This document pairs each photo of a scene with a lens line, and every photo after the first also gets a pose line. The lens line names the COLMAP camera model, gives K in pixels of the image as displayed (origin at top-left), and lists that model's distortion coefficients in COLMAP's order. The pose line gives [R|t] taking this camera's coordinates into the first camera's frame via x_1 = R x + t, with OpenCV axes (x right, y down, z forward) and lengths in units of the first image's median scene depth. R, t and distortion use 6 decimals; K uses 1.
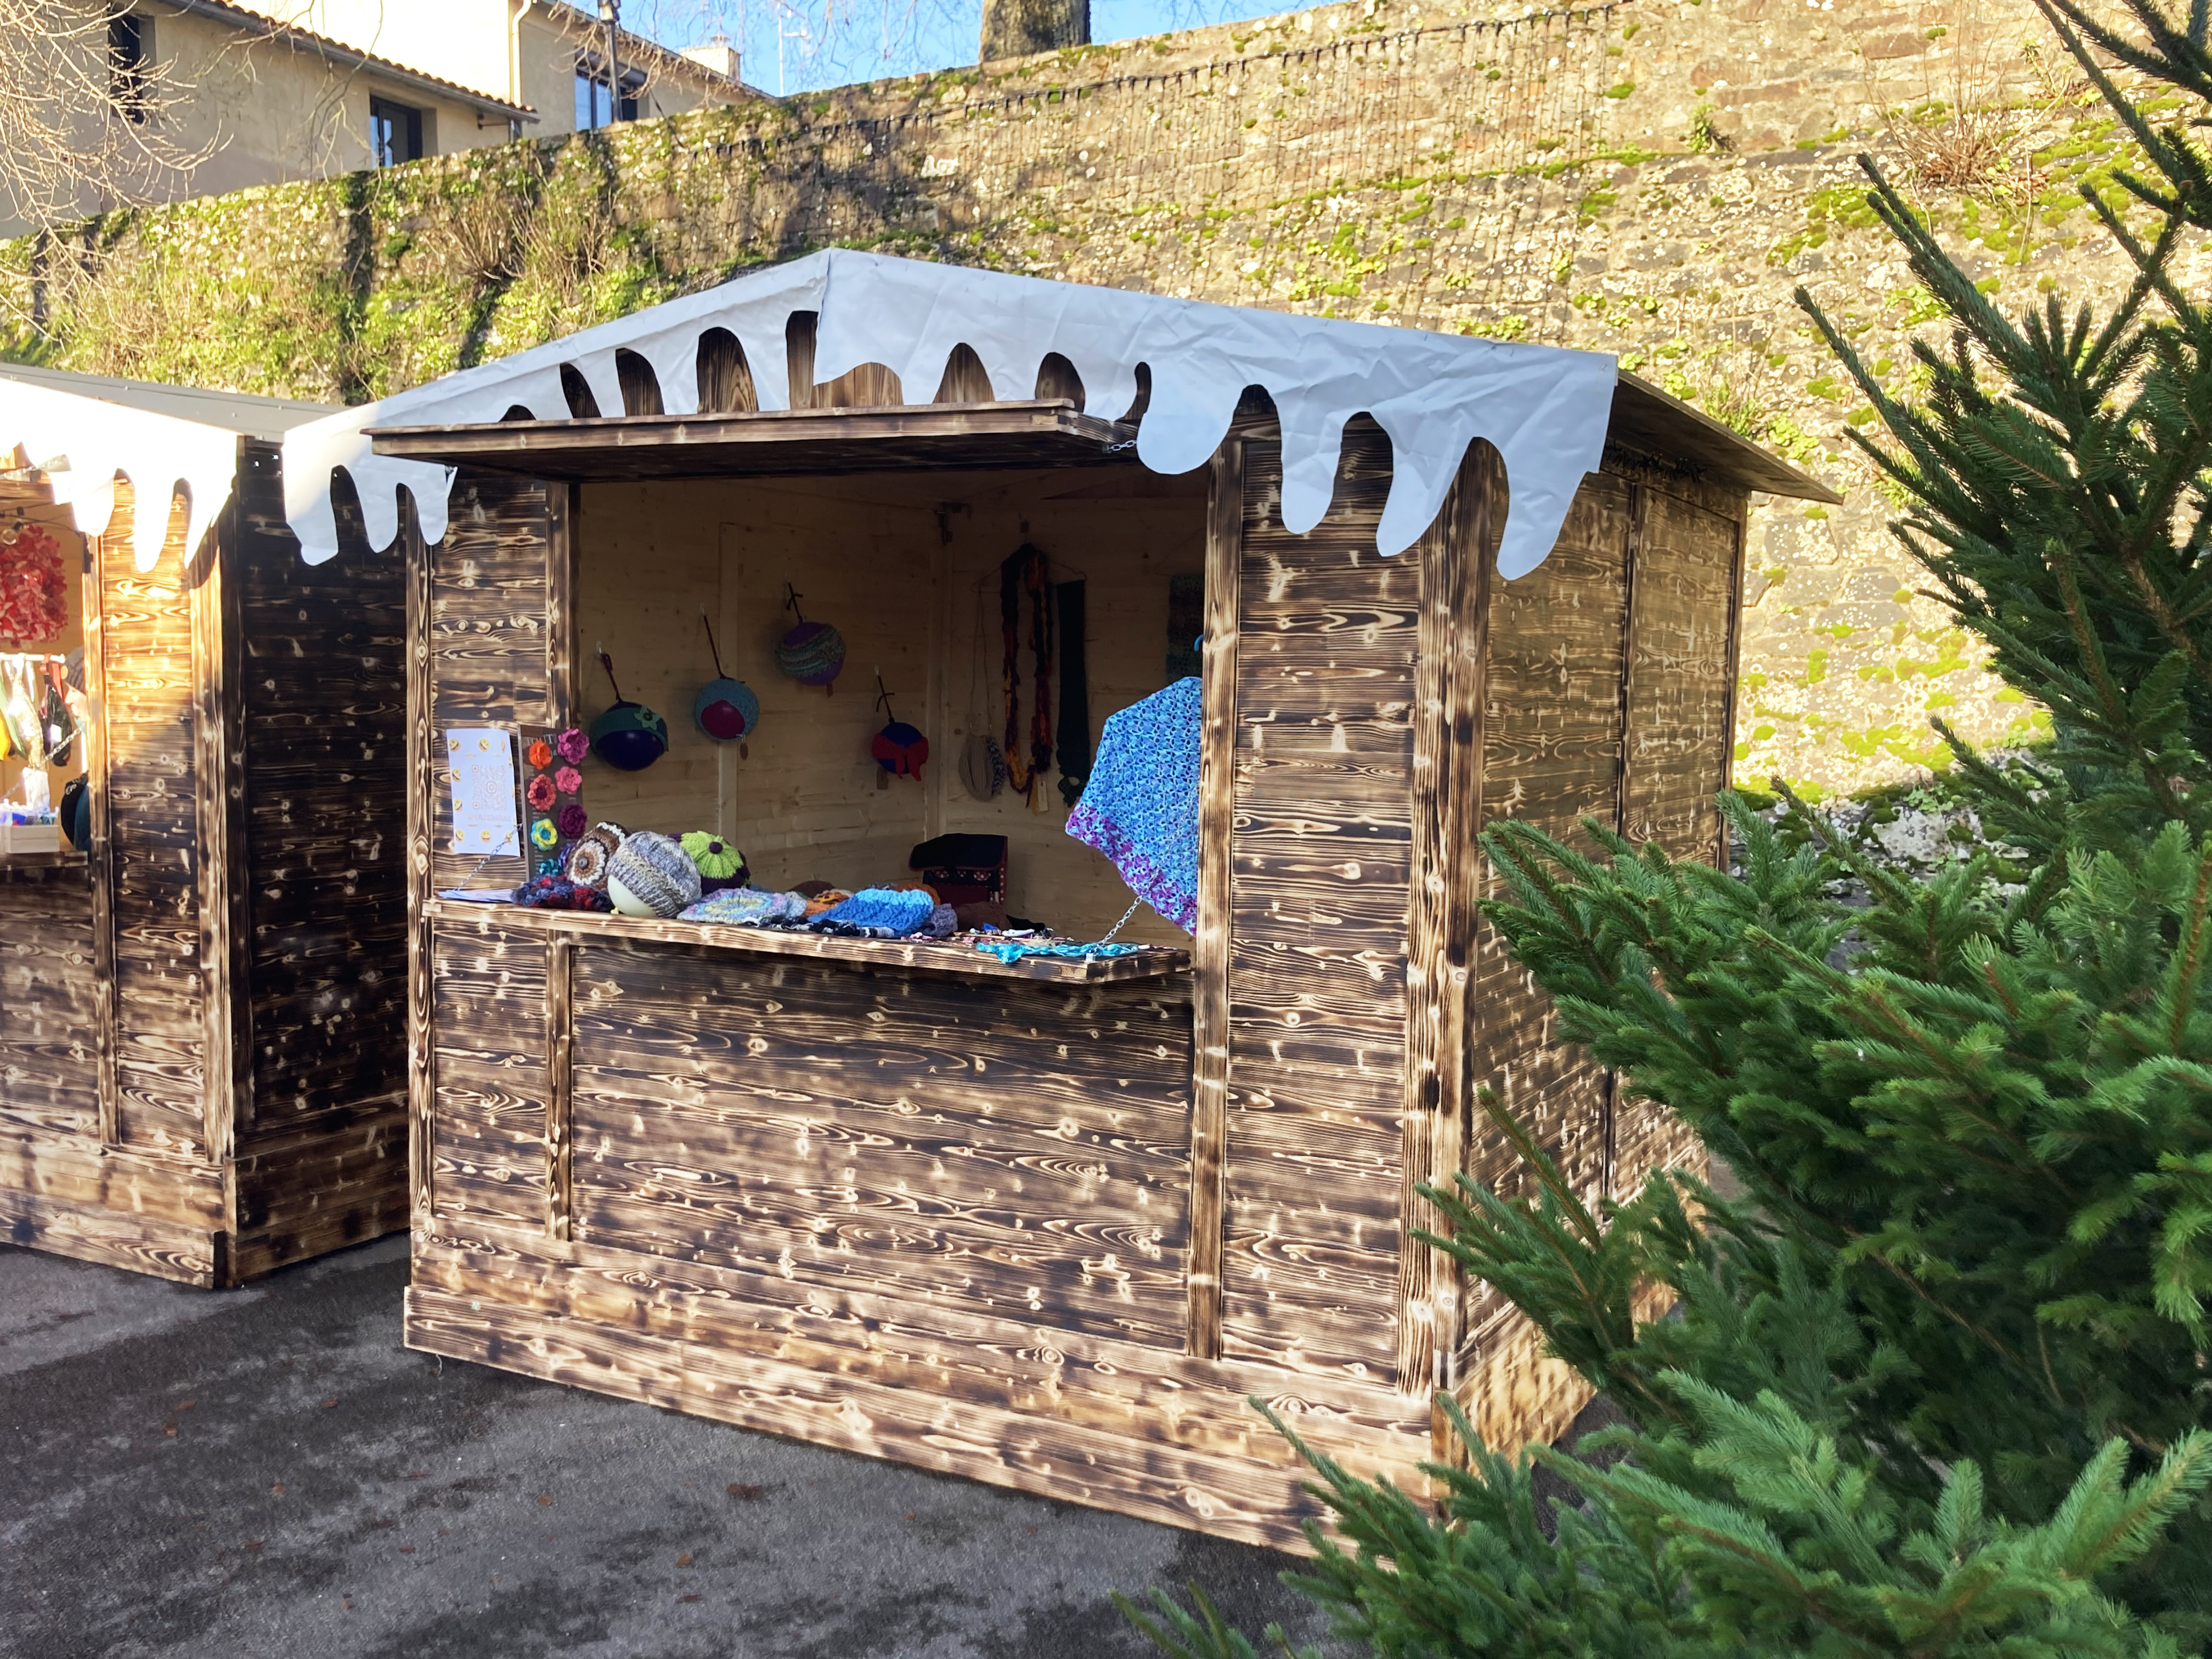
lens RADIAL K [[2055.9, 0, 1097.6], [0, 2055.9, 842.7], [0, 0, 1]] dist [0.012105, 0.000000]
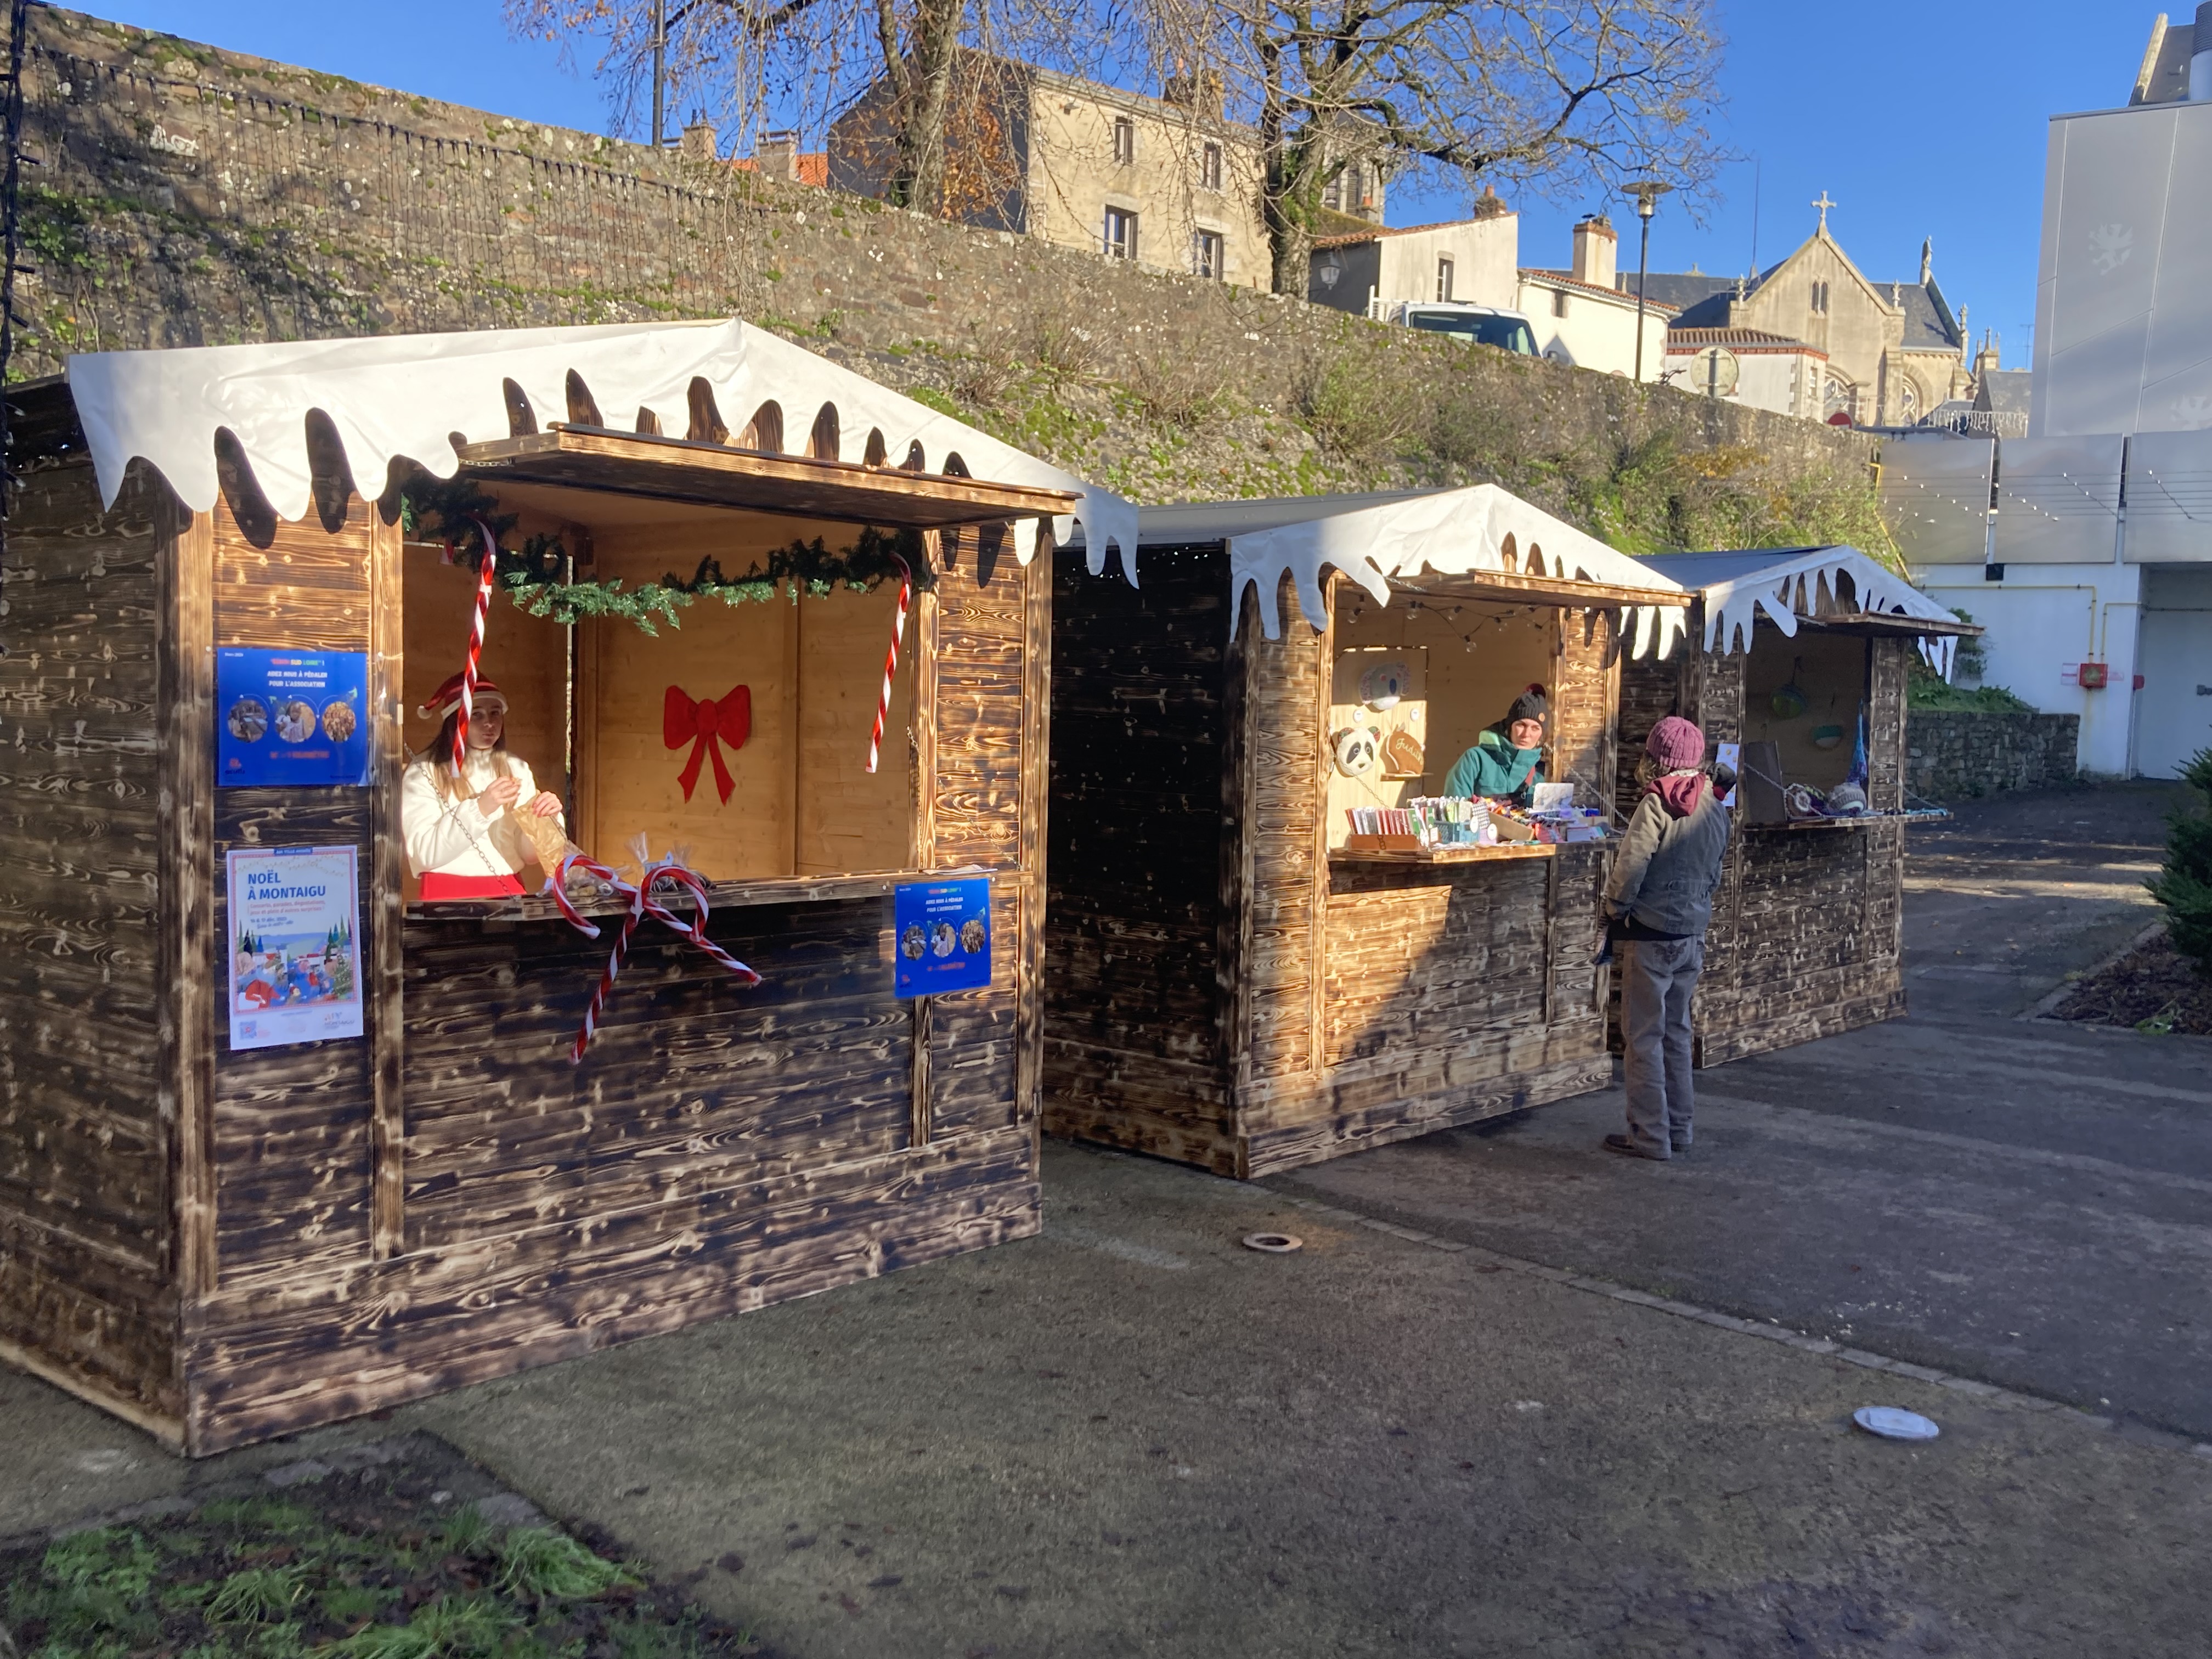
lens RADIAL K [[2055.9, 0, 1083.4], [0, 2055.9, 841.8], [0, 0, 1]] dist [0.012105, 0.000000]
pose [[0.241746, -0.072917, 0.967596, -0.945252], [0.074459, 0.995626, 0.056426, -0.047359], [-0.967479, 0.058405, 0.246118, 0.439153]]
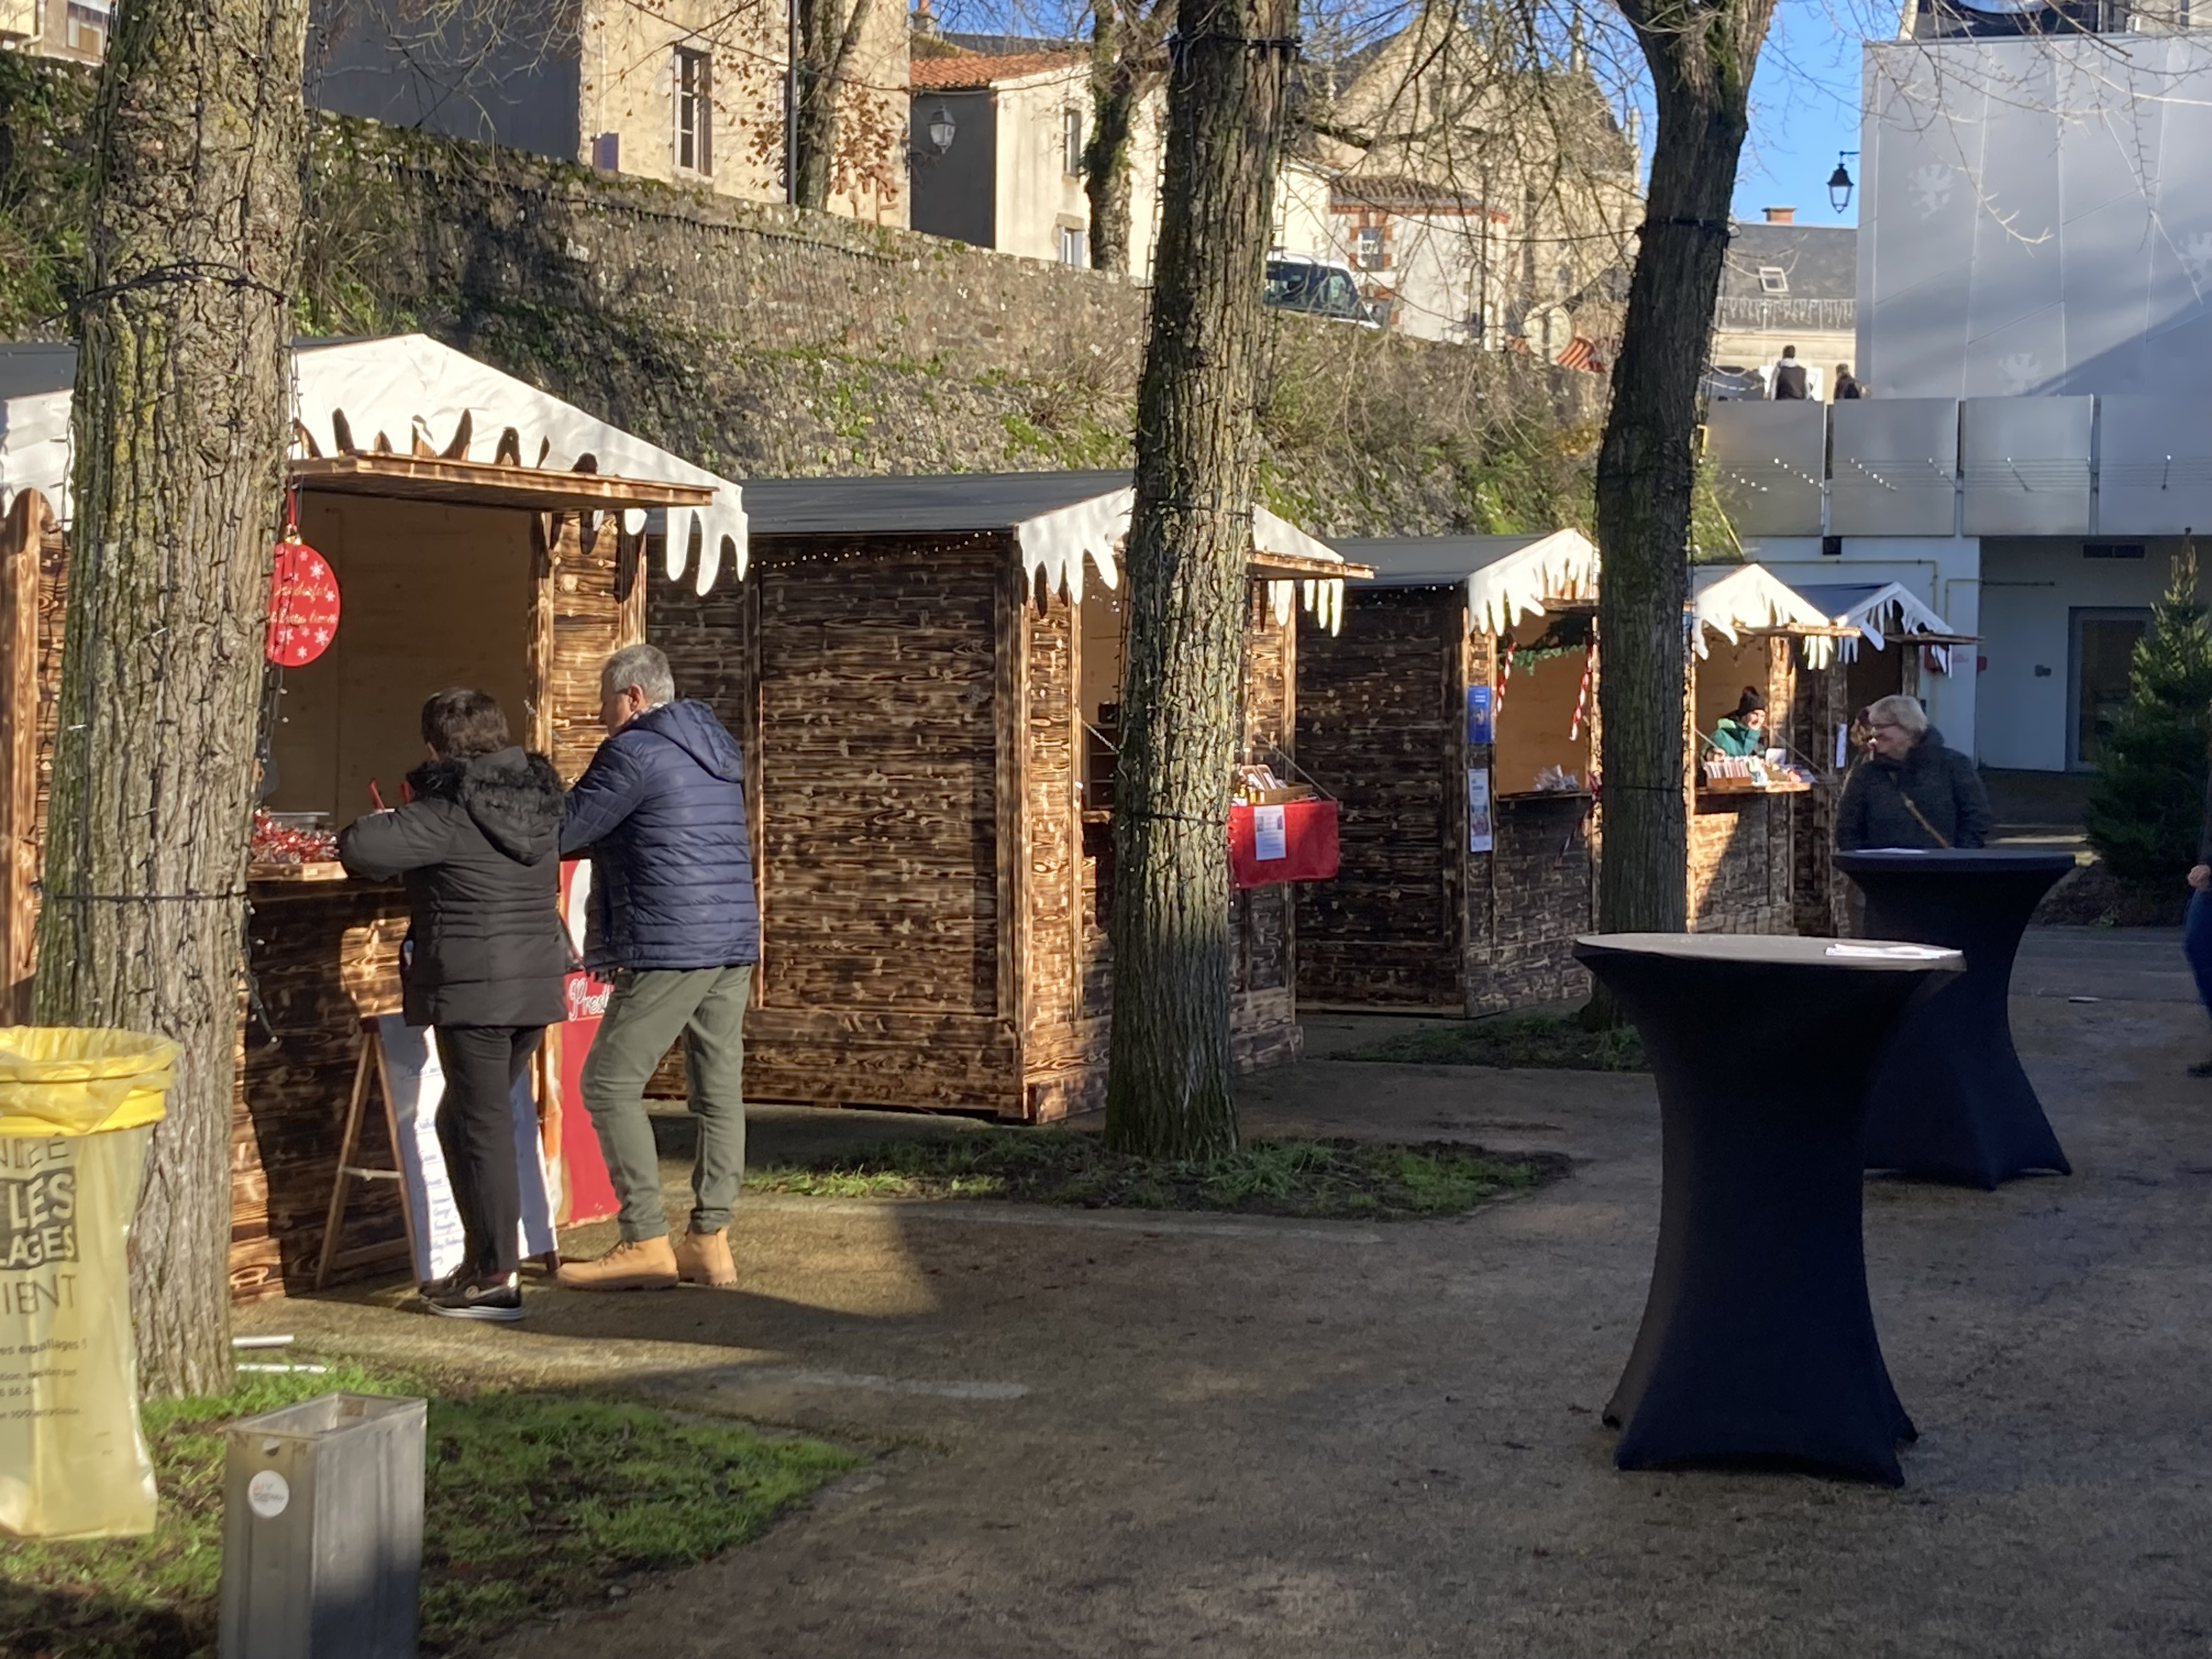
lens RADIAL K [[3602.6, 0, 1112.1], [0, 3602.6, 821.0], [0, 0, 1]] dist [0.117847, 0.000000]
pose [[-0.028519, -0.041932, 0.998713, -2.139505], [0.093671, 0.994611, 0.044435, -0.096592], [-0.995195, 0.094818, -0.024438, 0.855635]]
